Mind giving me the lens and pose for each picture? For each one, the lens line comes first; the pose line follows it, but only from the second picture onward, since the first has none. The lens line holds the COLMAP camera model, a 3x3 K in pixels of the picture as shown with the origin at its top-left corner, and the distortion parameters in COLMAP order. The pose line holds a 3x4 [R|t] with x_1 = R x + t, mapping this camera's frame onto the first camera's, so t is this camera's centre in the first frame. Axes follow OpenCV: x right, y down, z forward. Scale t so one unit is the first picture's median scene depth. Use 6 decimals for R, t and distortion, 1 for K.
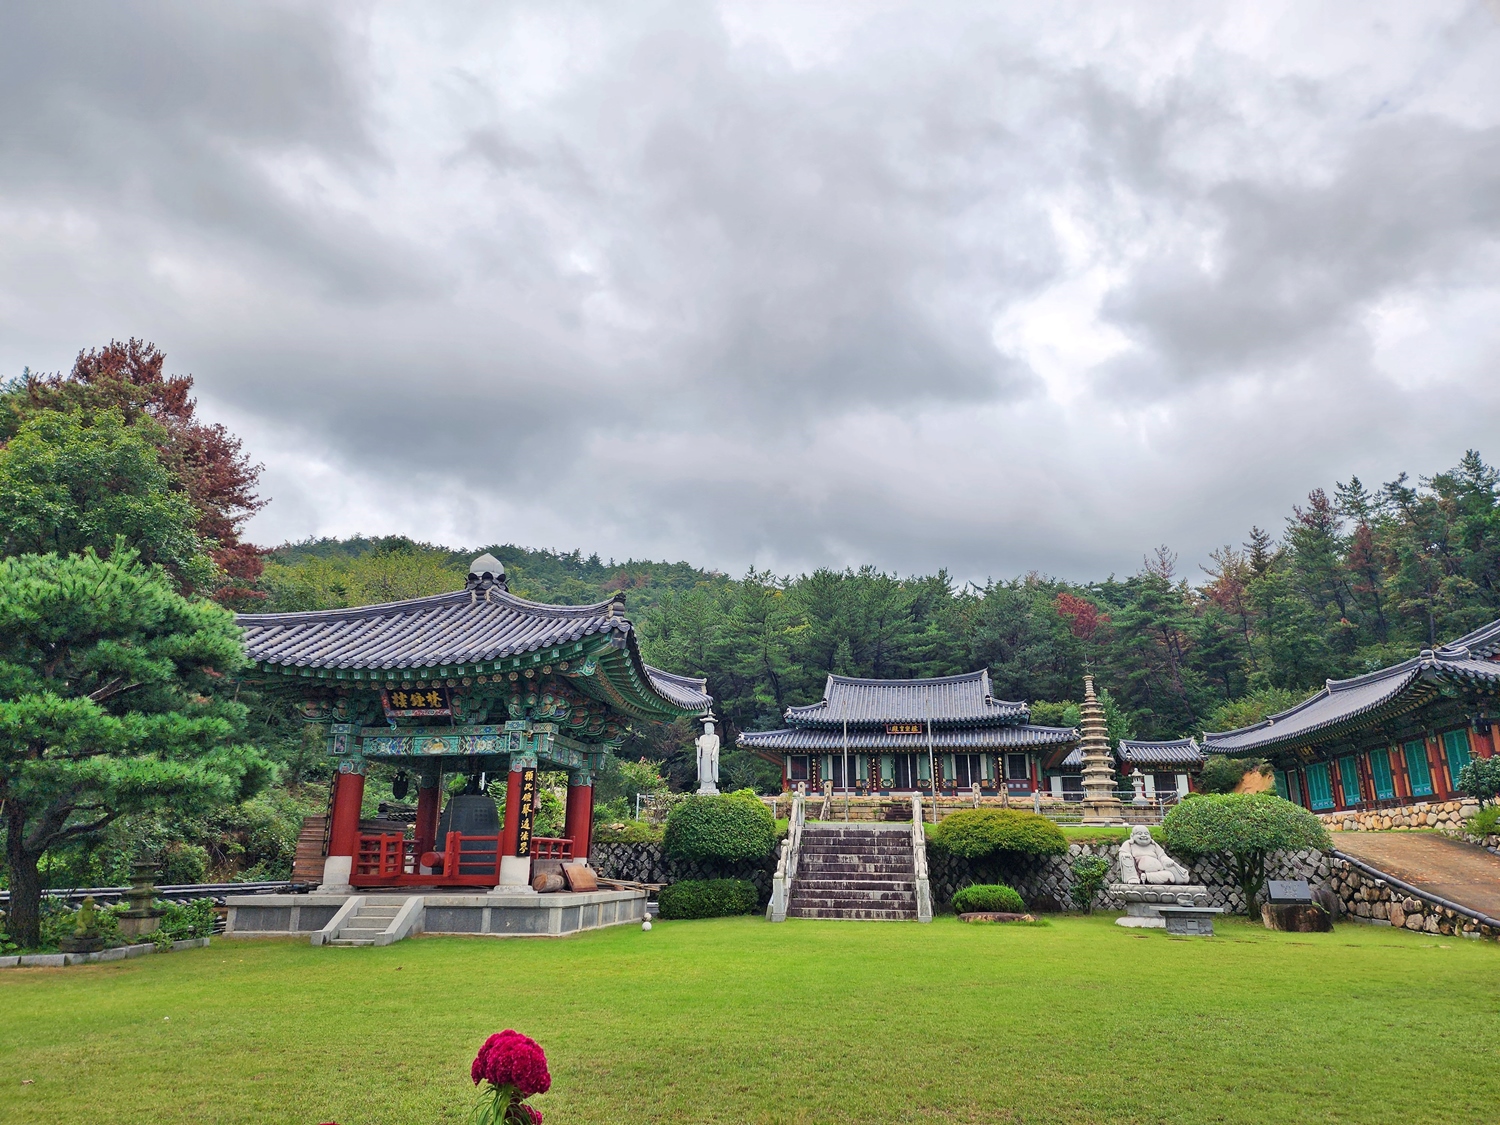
lens RADIAL K [[904.7, 0, 750.0], [0, 904.7, 562.5], [0, 0, 1]] dist [0.002948, 0.000987]
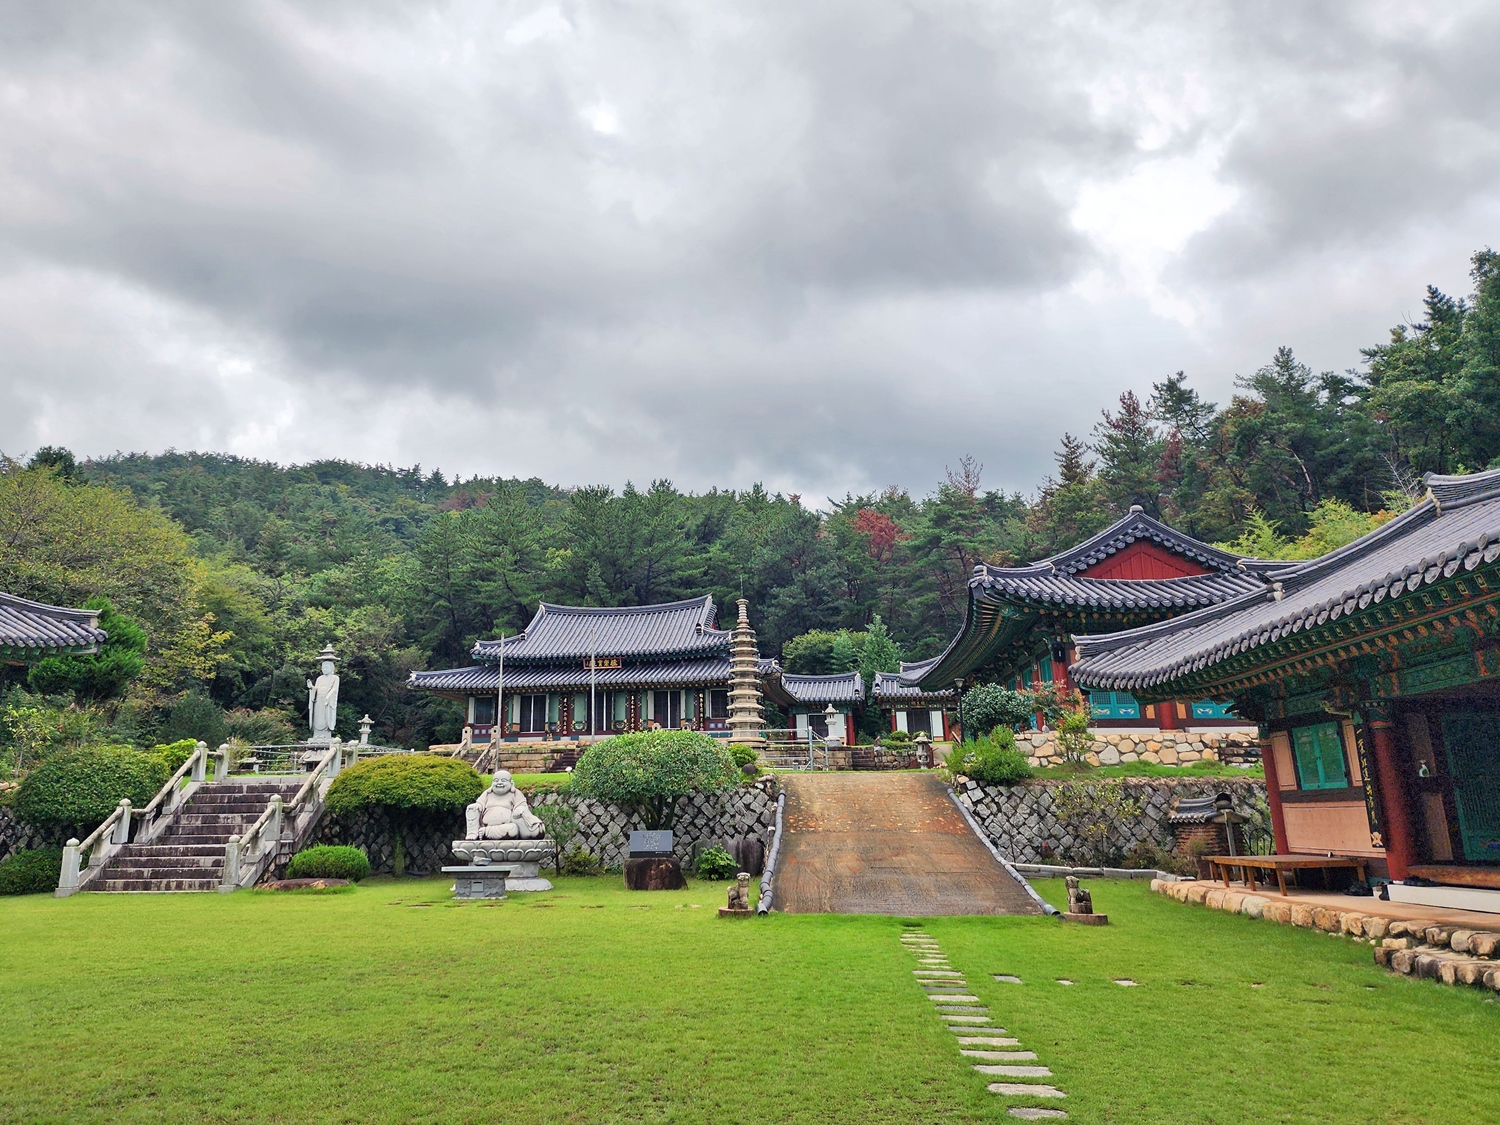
lens RADIAL K [[1009.5, 0, 749.2], [0, 1009.5, 479.7], [0, 0, 1]] dist [0.091515, -0.091439]
pose [[0.999029, -0.006252, 0.043605, 0.271996], [0.006248, 0.999980, 0.000236, 0.005668], [-0.043606, 0.000037, 0.999049, 0.005915]]
